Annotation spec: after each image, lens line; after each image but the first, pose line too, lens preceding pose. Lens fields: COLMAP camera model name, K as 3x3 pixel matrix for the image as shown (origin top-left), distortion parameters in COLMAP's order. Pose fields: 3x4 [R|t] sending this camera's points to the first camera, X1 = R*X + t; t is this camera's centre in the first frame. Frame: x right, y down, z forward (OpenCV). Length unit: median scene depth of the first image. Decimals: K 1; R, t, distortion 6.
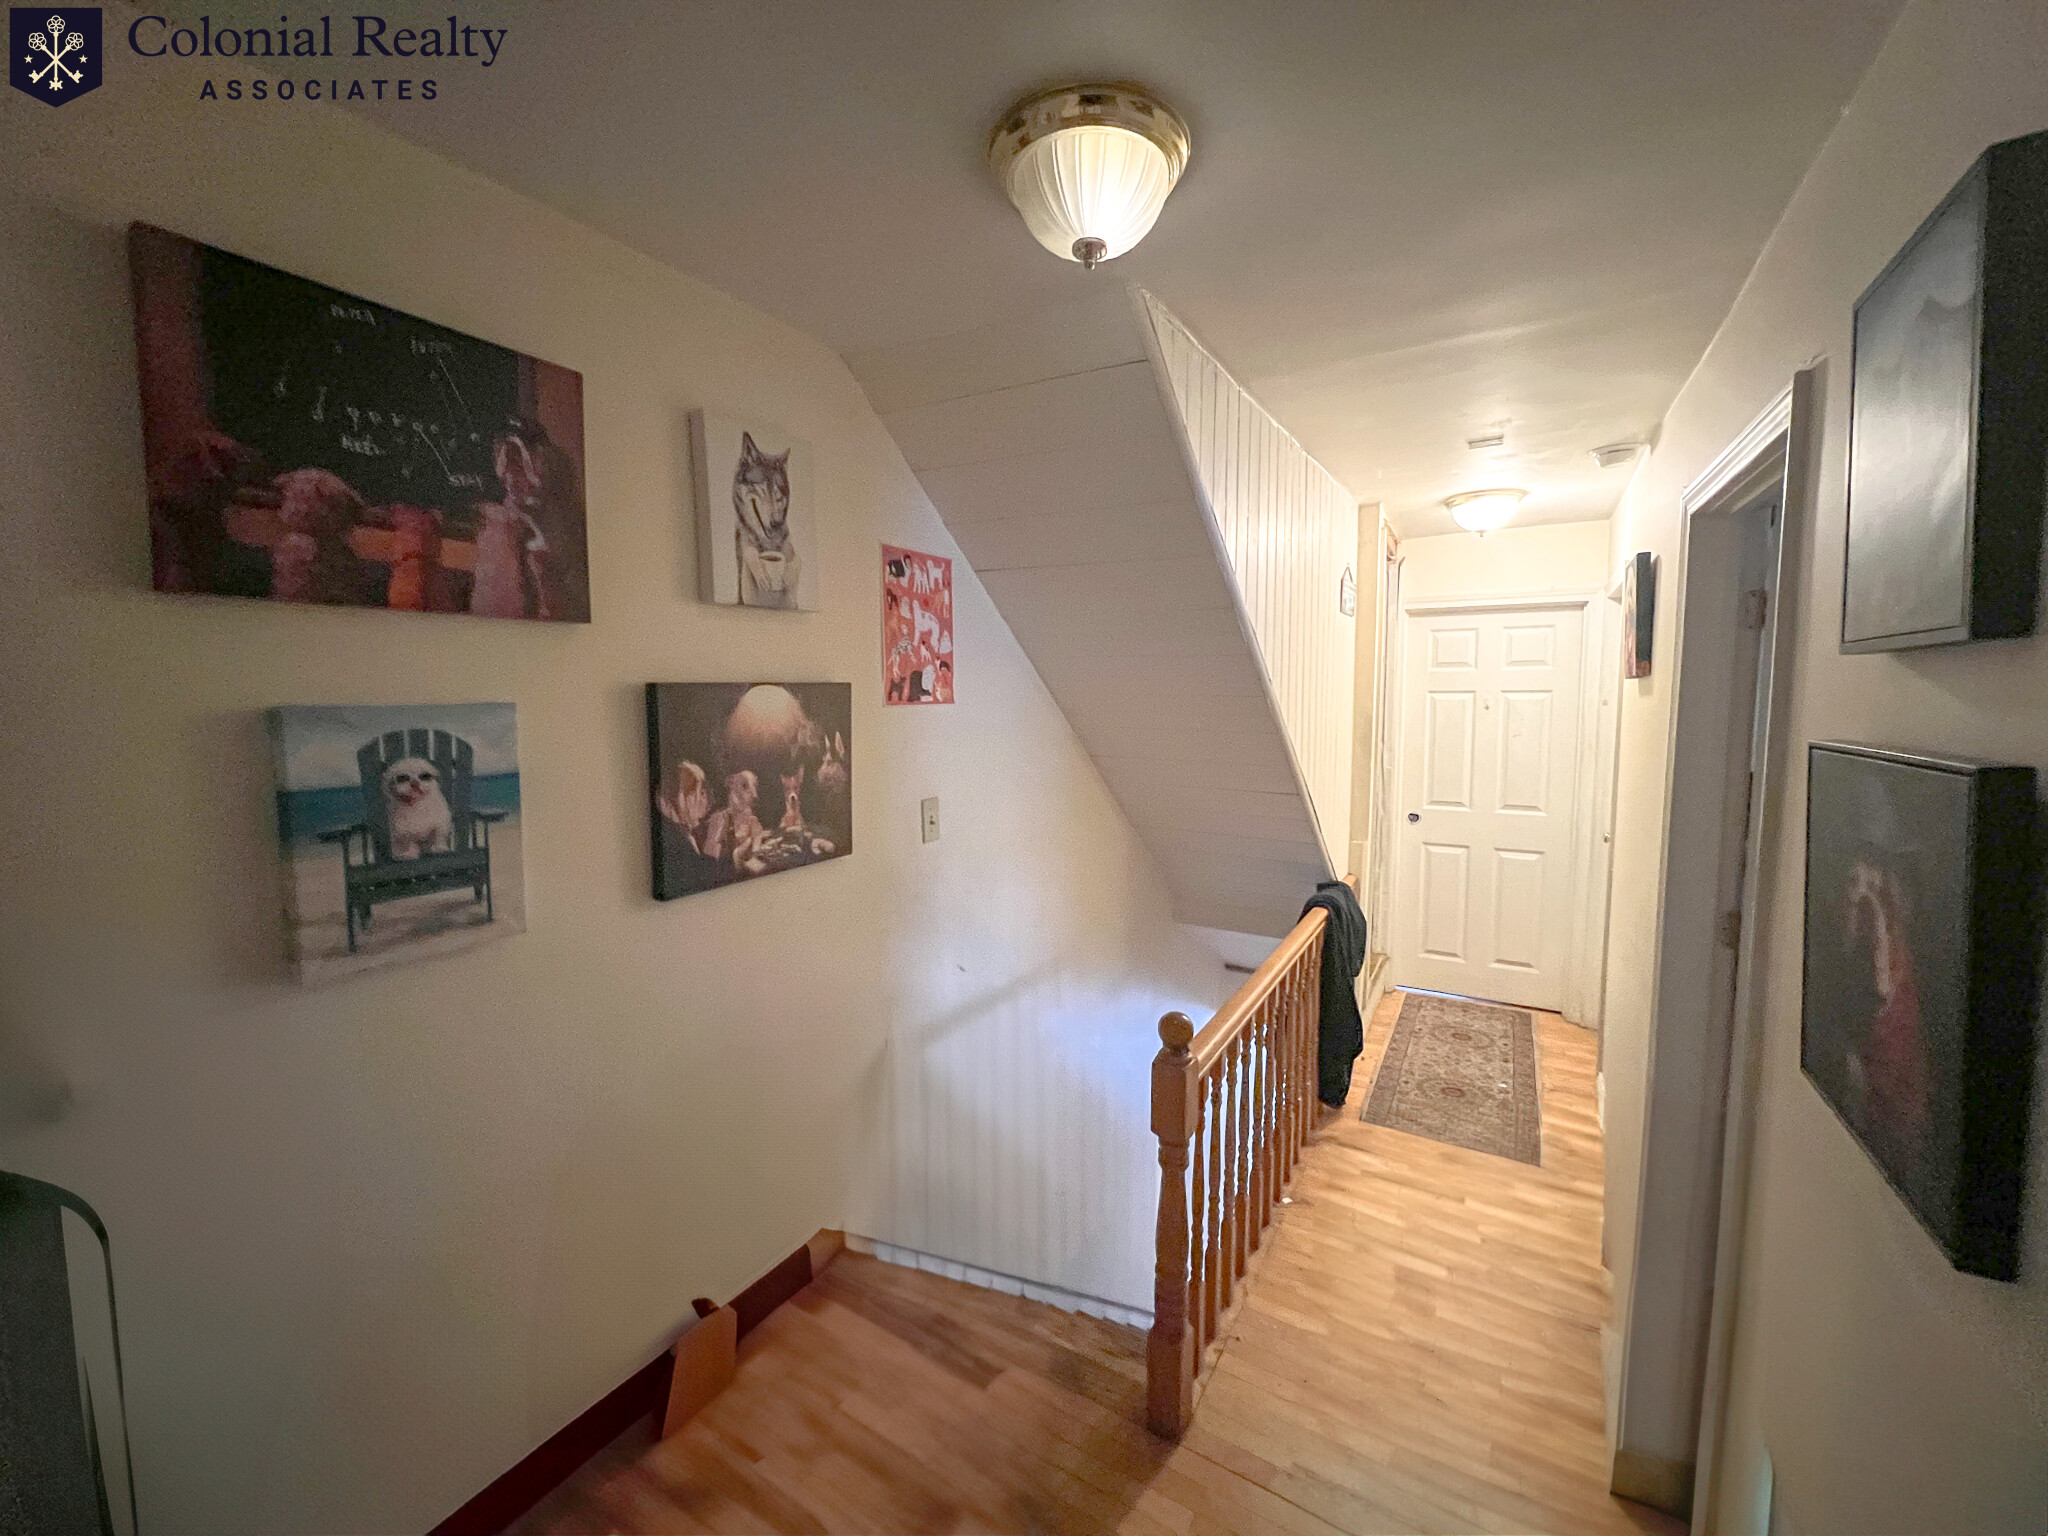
lens RADIAL K [[817.3, 0, 1019.9], [0, 817.3, 761.7], [0, 0, 1]] dist [0.008054, 0.000369]
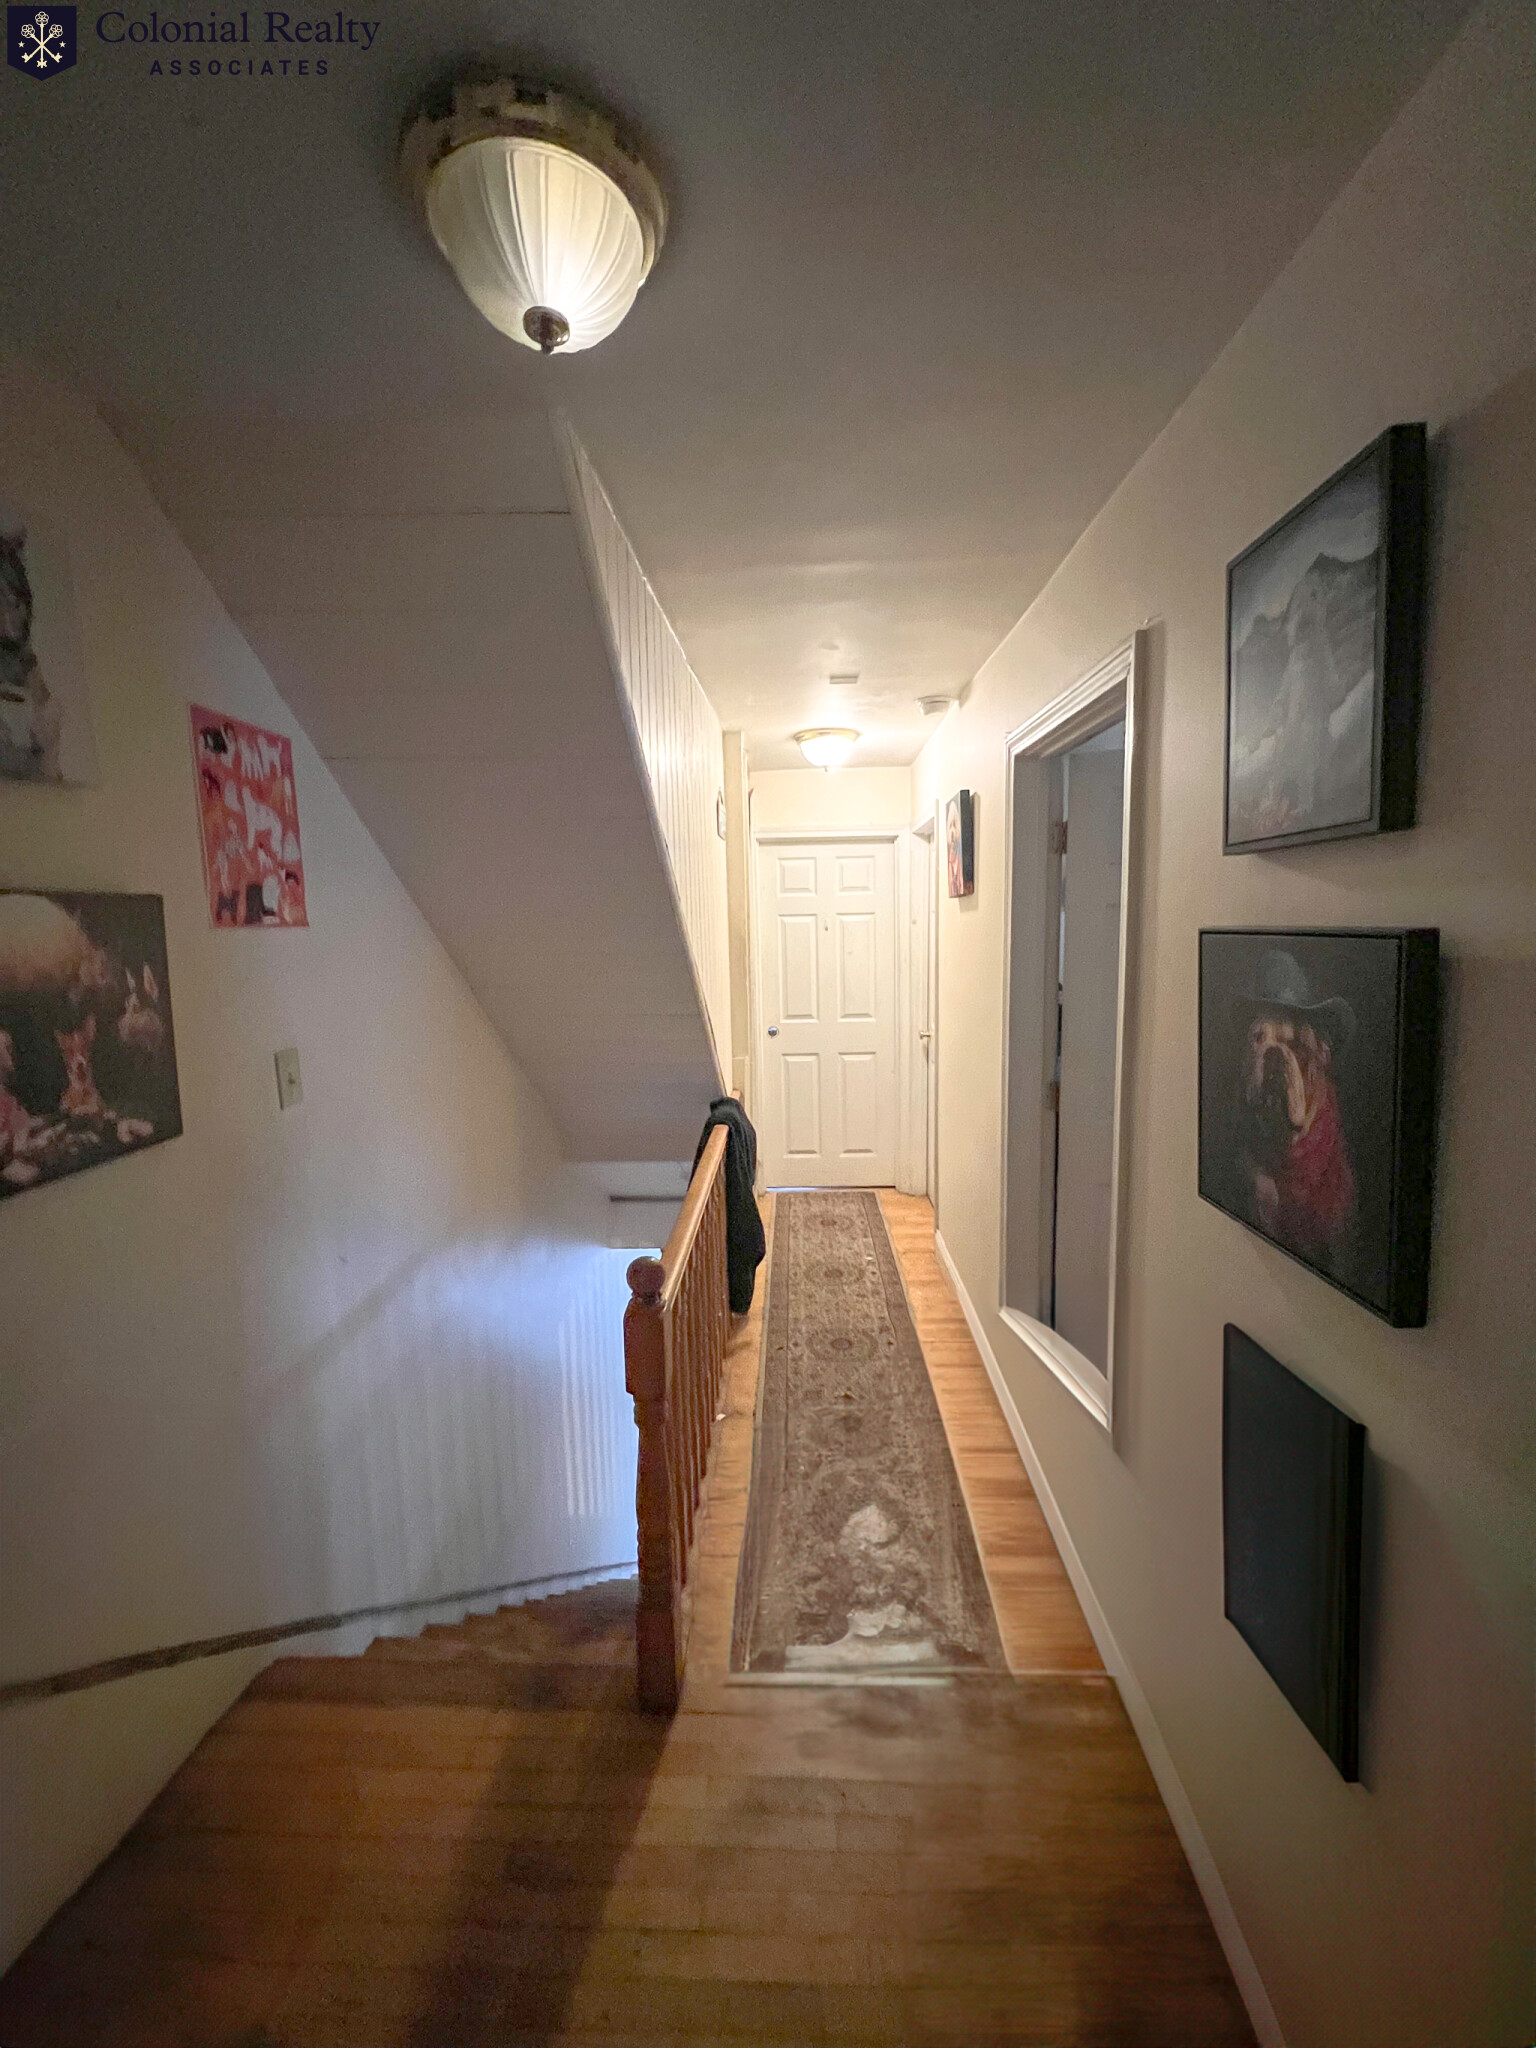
lens RADIAL K [[817.3, 0, 768.1], [0, 817.3, 1018.6], [0, 0, 1]] dist [0.008054, 0.000369]
pose [[0.873128, -0.071029, 0.482289, -0.091311], [0.058007, 0.997437, 0.041883, 0.009841], [-0.484028, -0.008593, 0.875010, 0.115987]]
